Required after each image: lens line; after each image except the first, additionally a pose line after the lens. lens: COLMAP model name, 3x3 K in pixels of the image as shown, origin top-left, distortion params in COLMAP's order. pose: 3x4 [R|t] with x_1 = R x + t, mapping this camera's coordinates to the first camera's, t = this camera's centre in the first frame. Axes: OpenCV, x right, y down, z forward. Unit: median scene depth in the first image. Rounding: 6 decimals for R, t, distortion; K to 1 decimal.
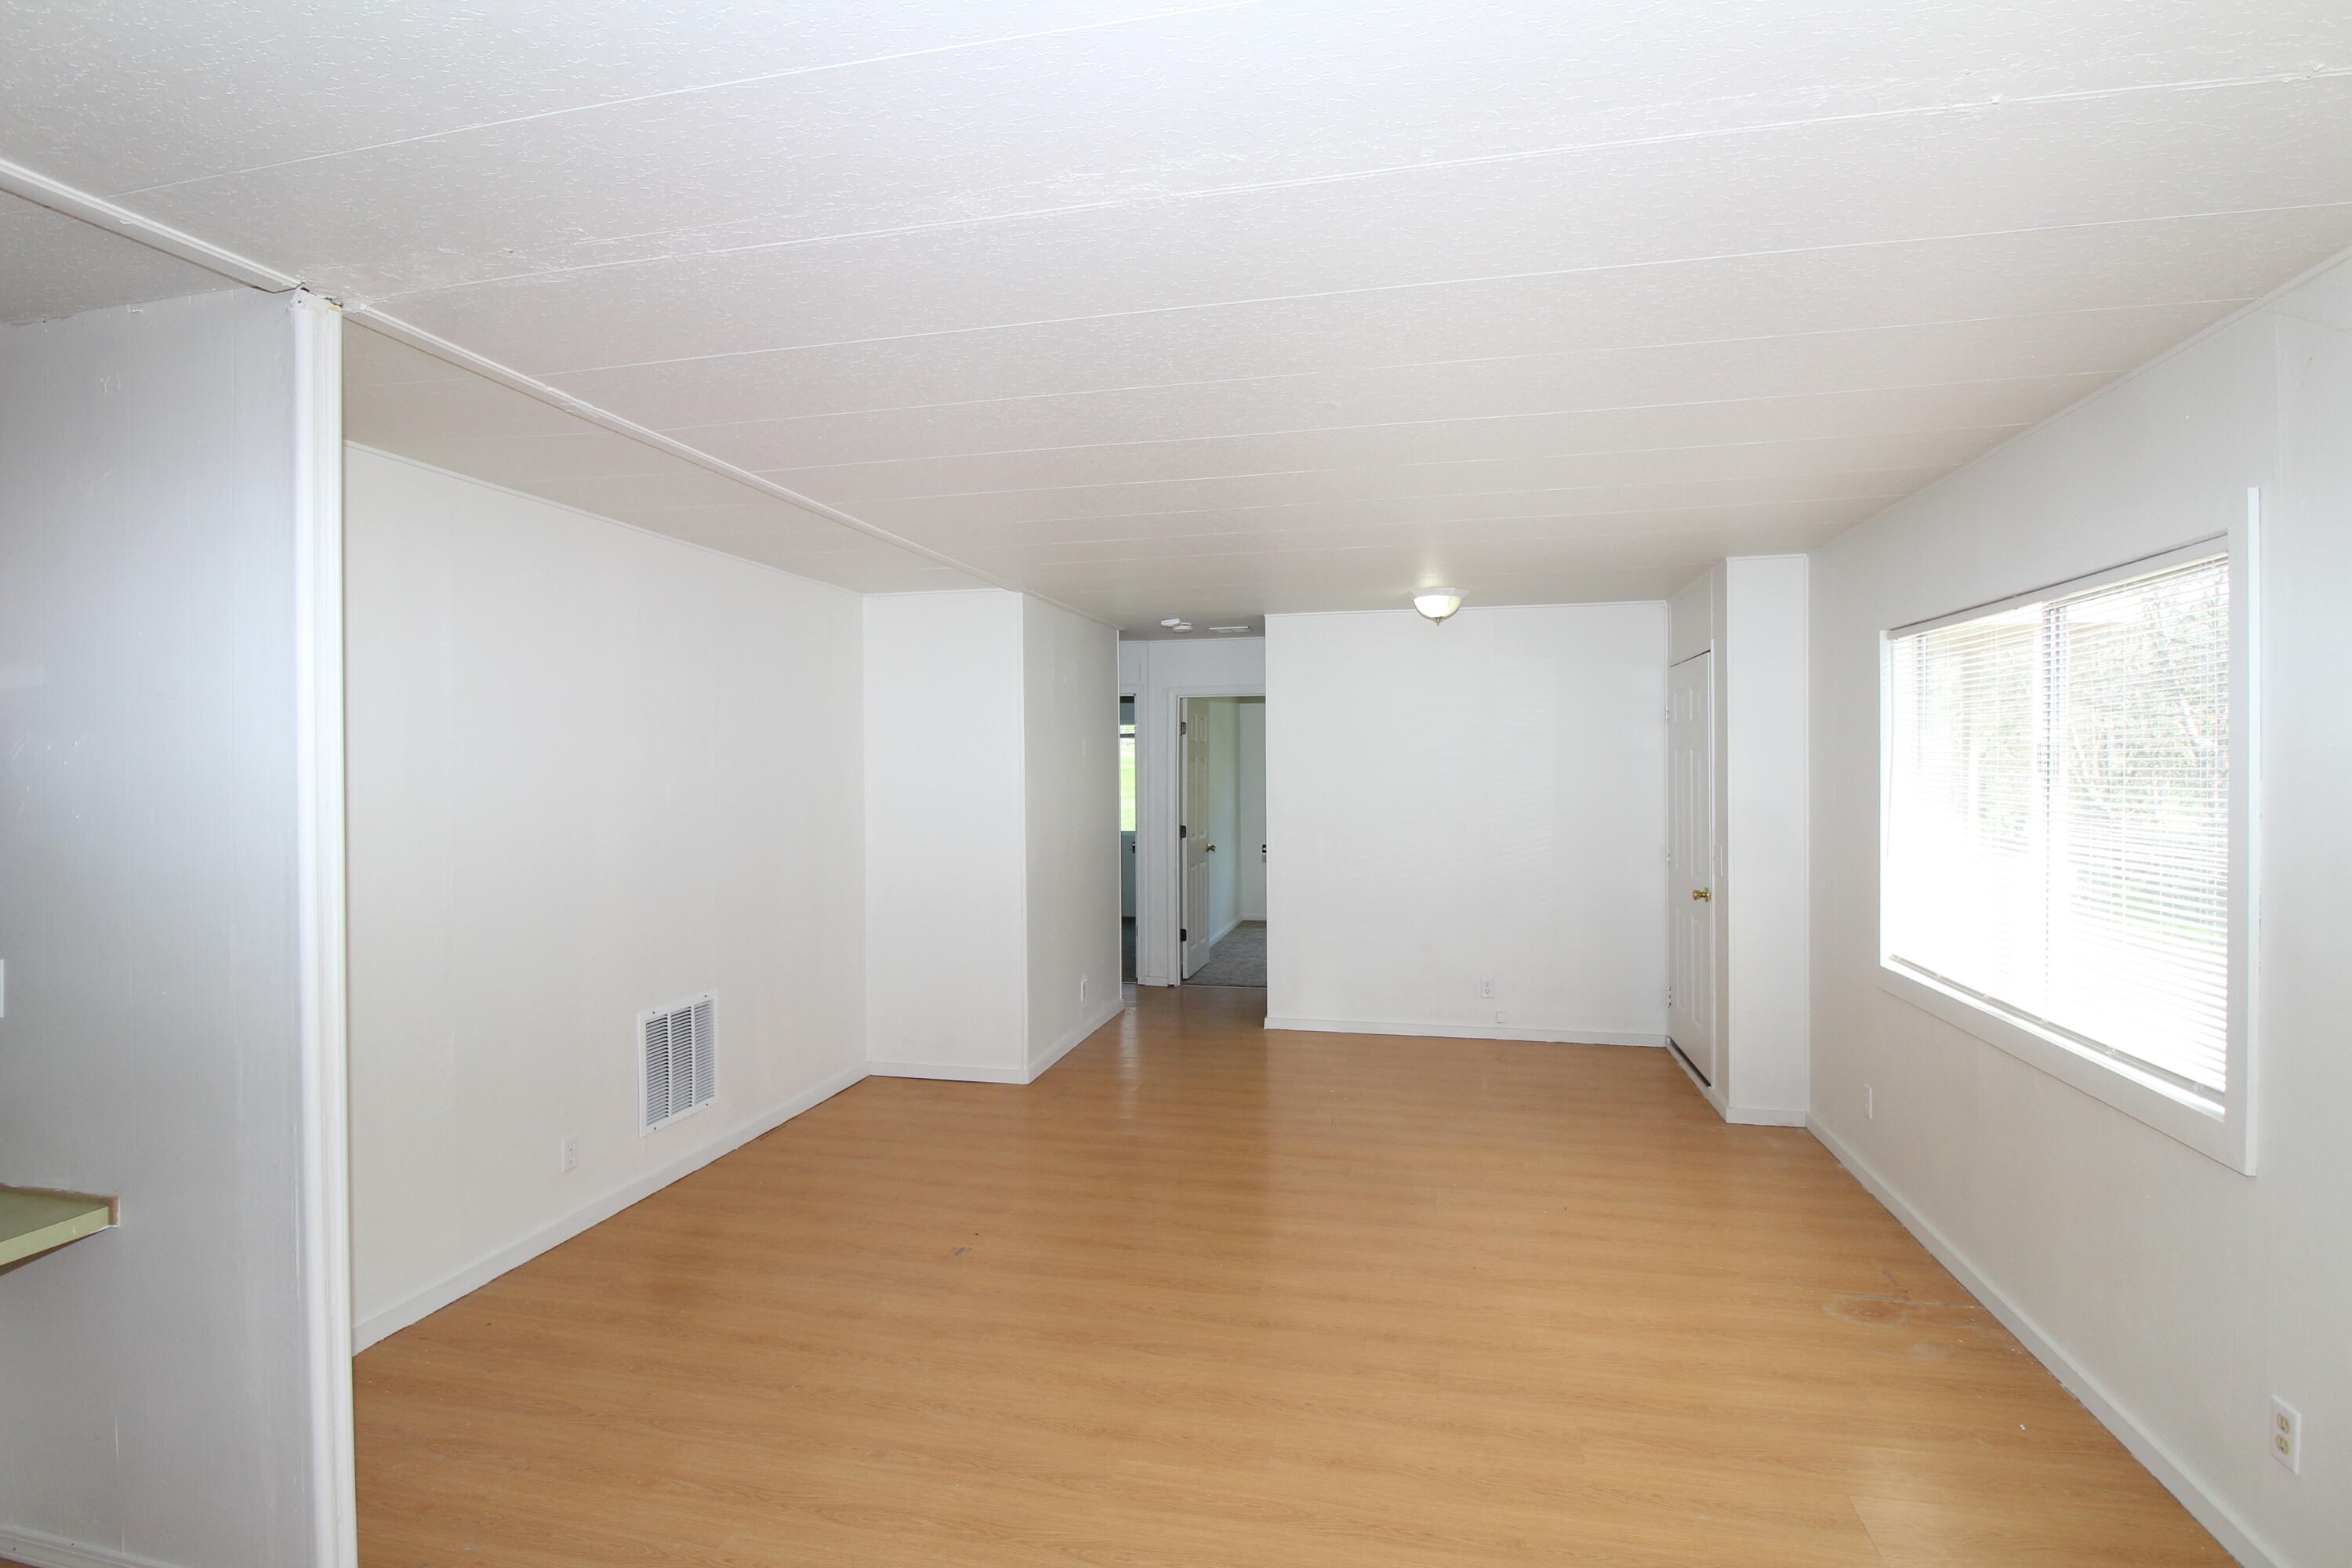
lens RADIAL K [[1116.7, 0, 1207.3], [0, 1116.7, 782.1], [0, 0, 1]] dist [-0.000058, -0.007702]
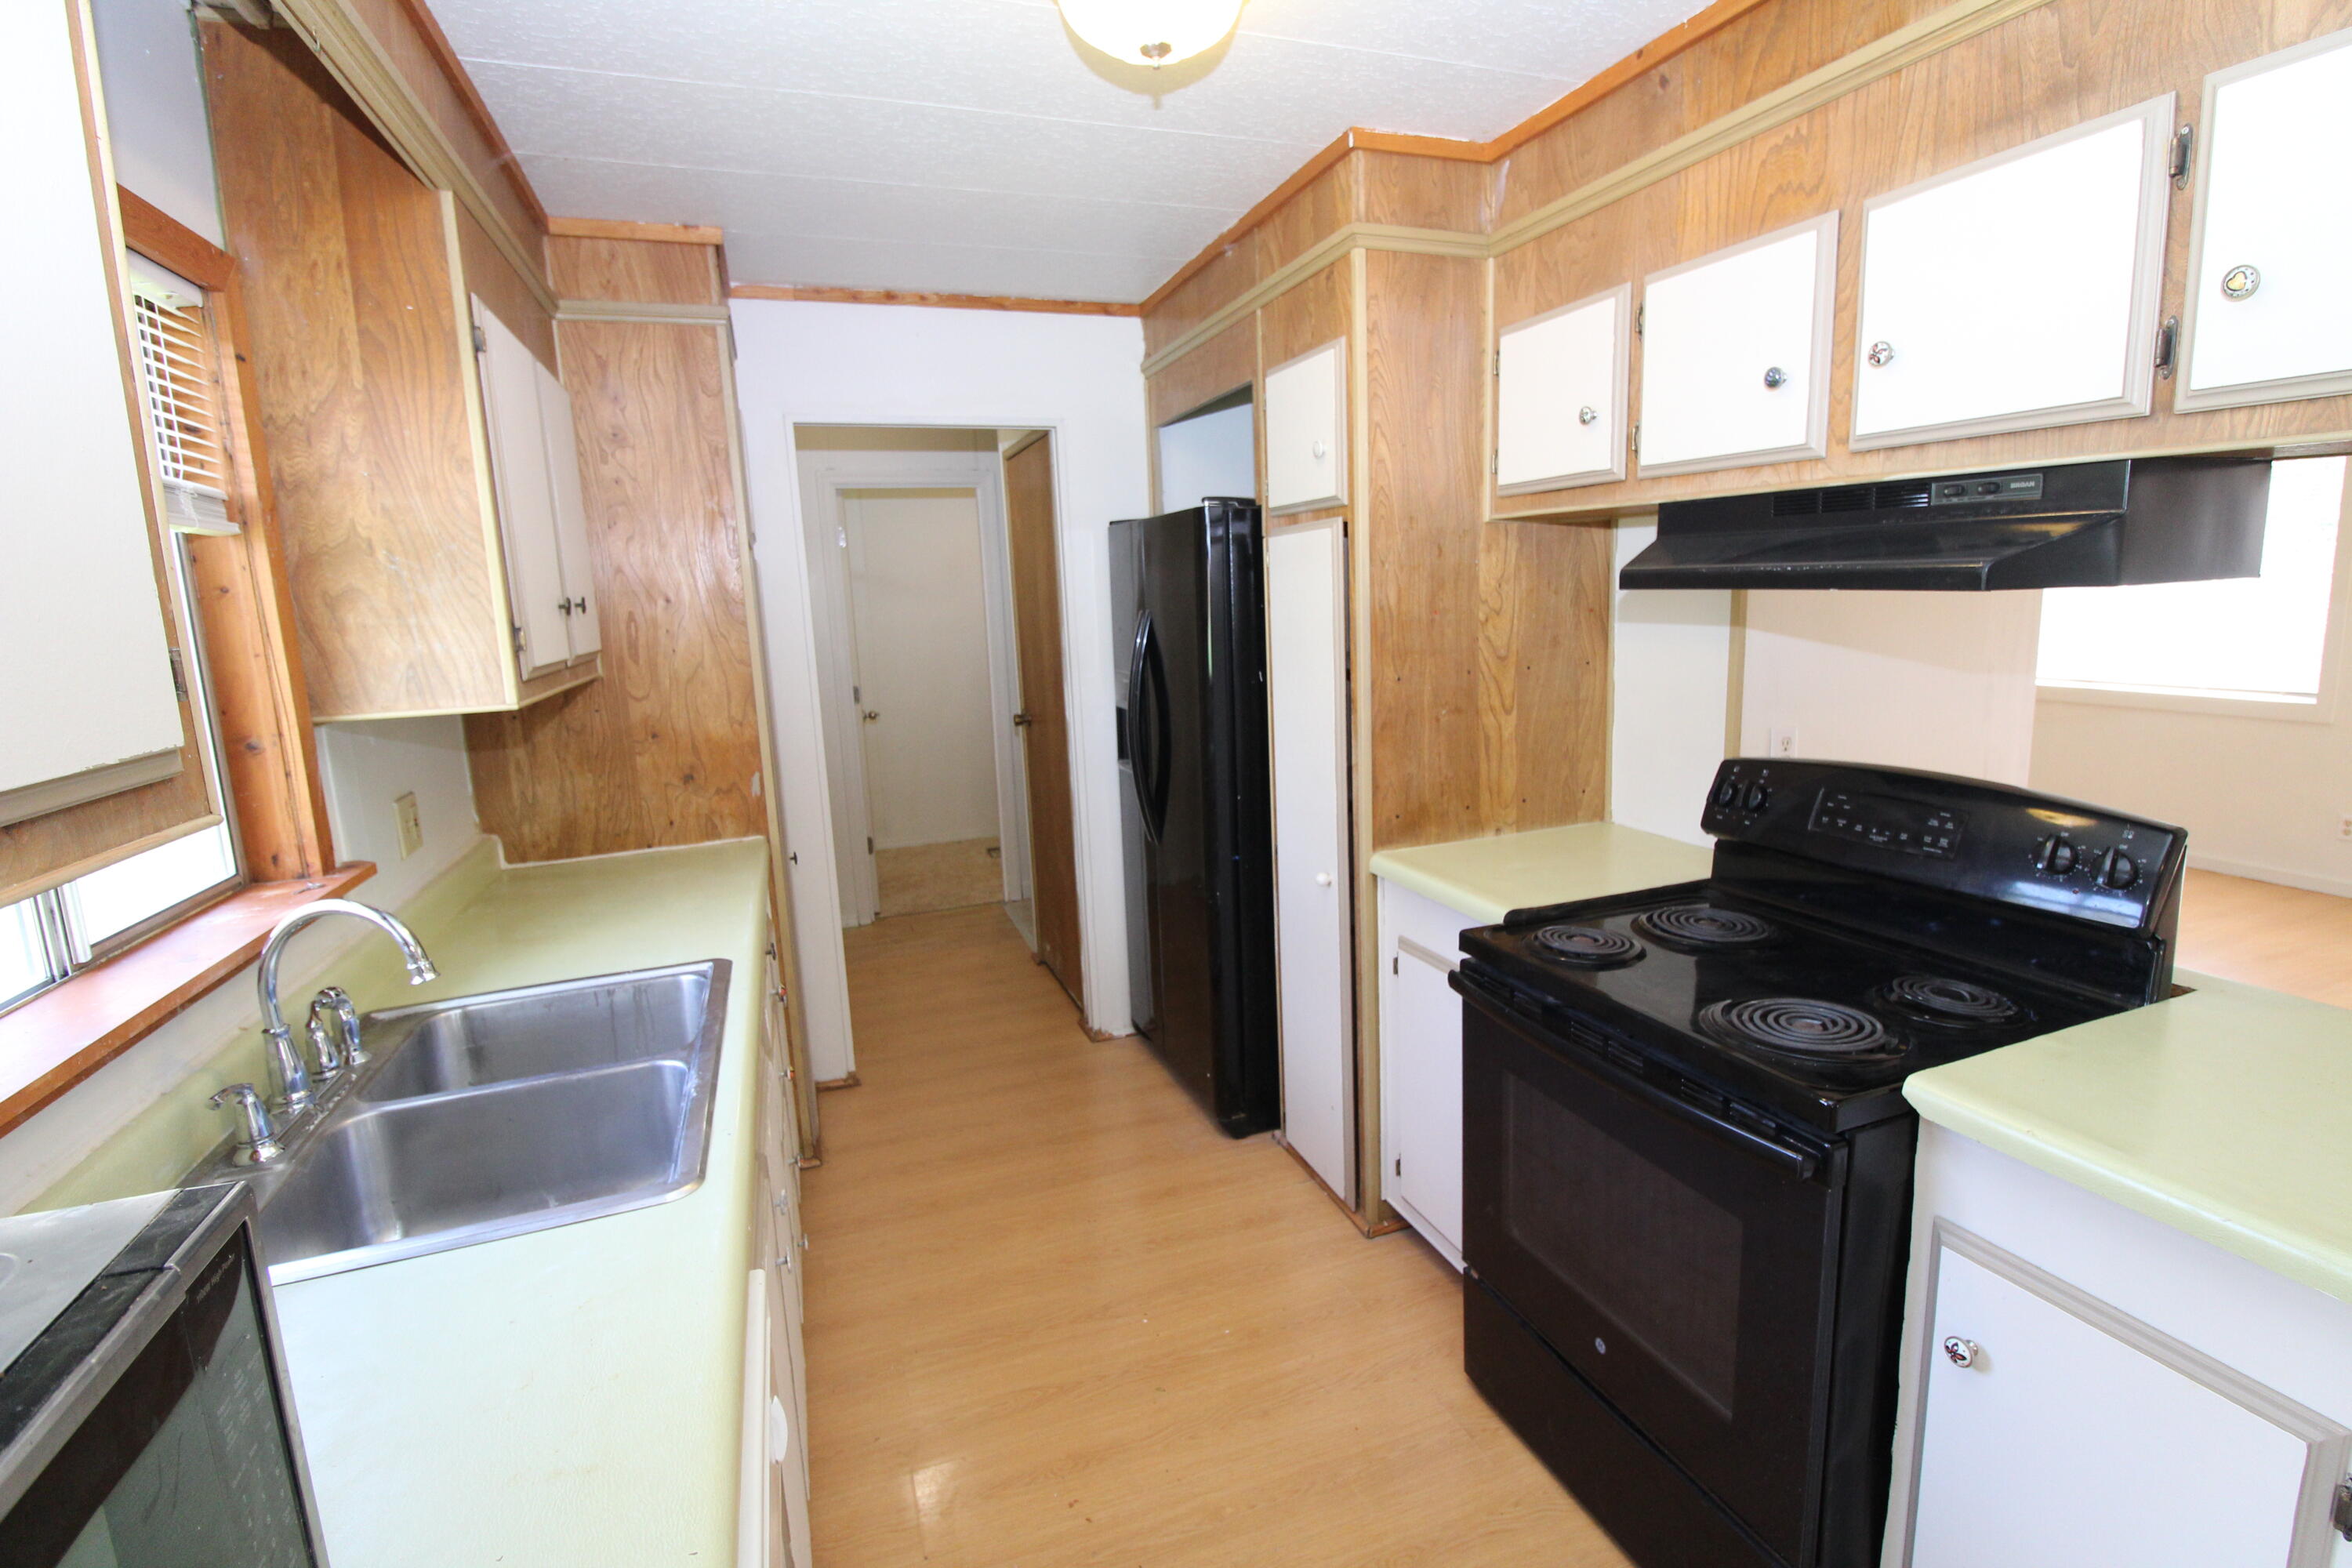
lens RADIAL K [[1091.0, 0, 1189.8], [0, 1091.0, 774.1], [0, 0, 1]] dist [0.000406, -0.012716]
pose [[0.845485, -0.117139, 0.520994, -1.229311], [0.042077, 0.987224, 0.153682, 0.009000], [-0.532340, -0.108014, 0.839612, 0.227316]]
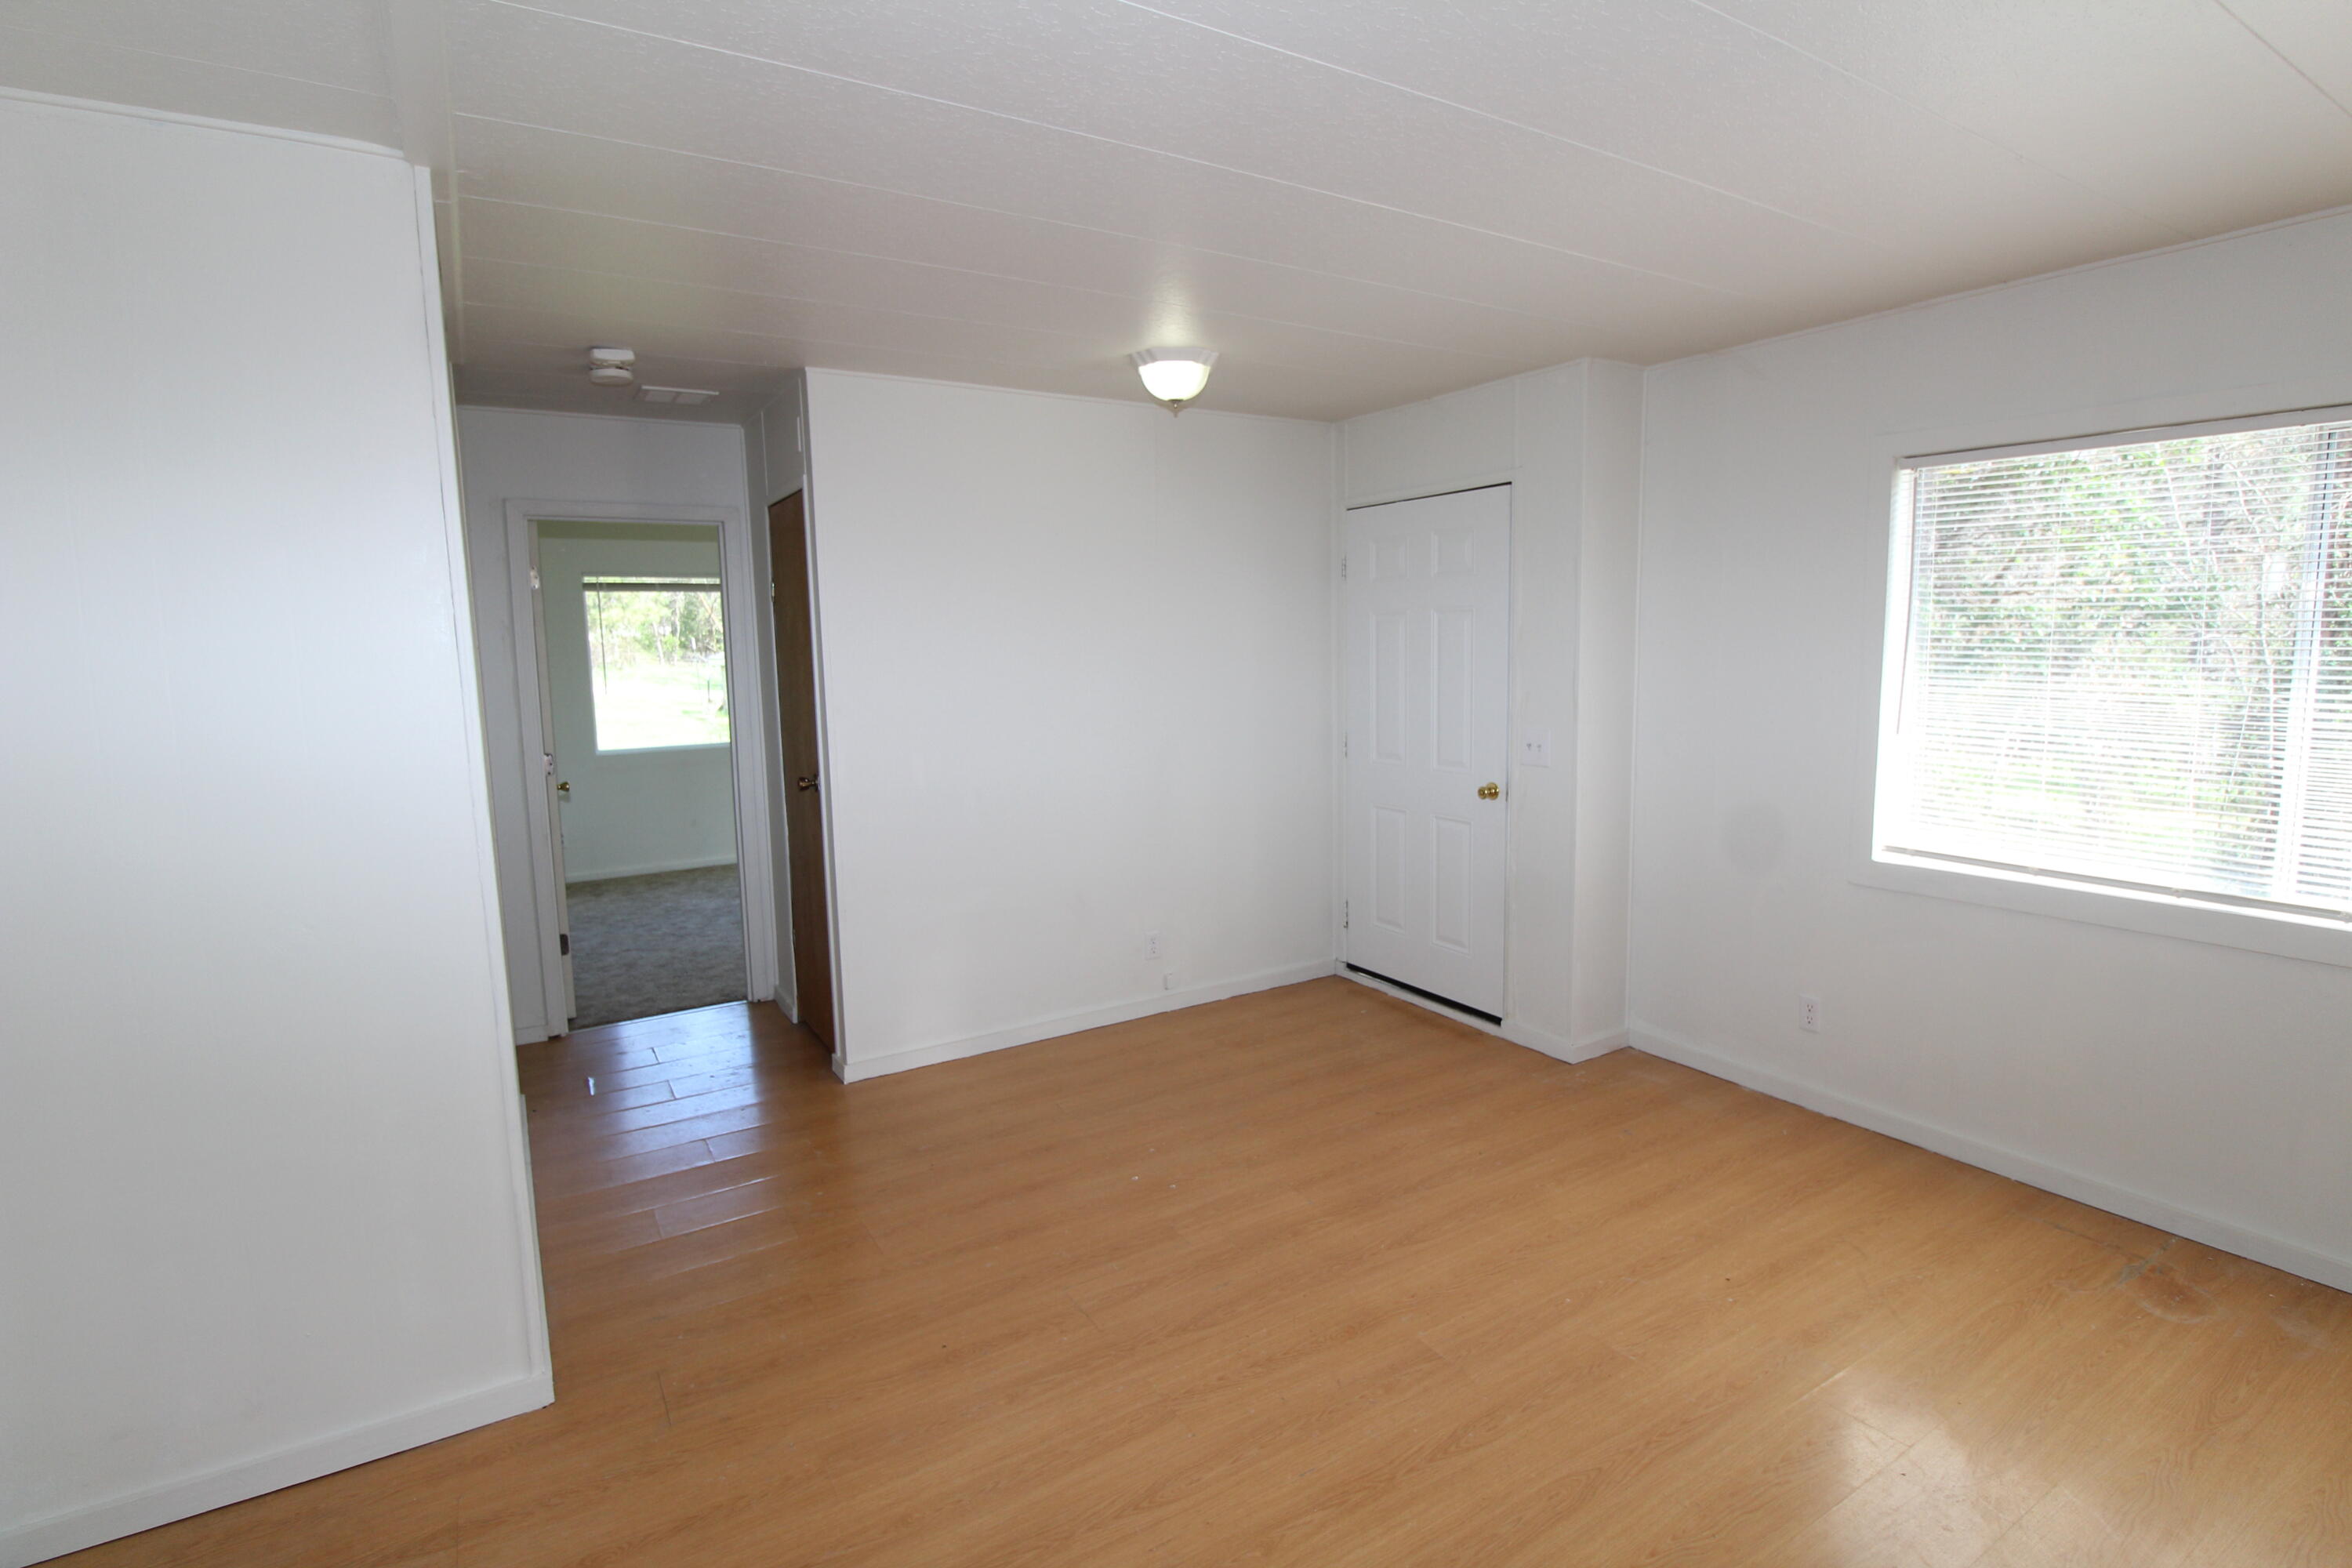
lens RADIAL K [[1121.4, 0, 1190.2], [0, 1121.4, 769.5], [0, 0, 1]] dist [-0.000670, -0.012475]
pose [[0.719803, -0.089774, 0.688348, -0.355391], [0.024803, 0.994295, 0.103739, -0.005427], [-0.693735, -0.057598, 0.717924, 0.758365]]
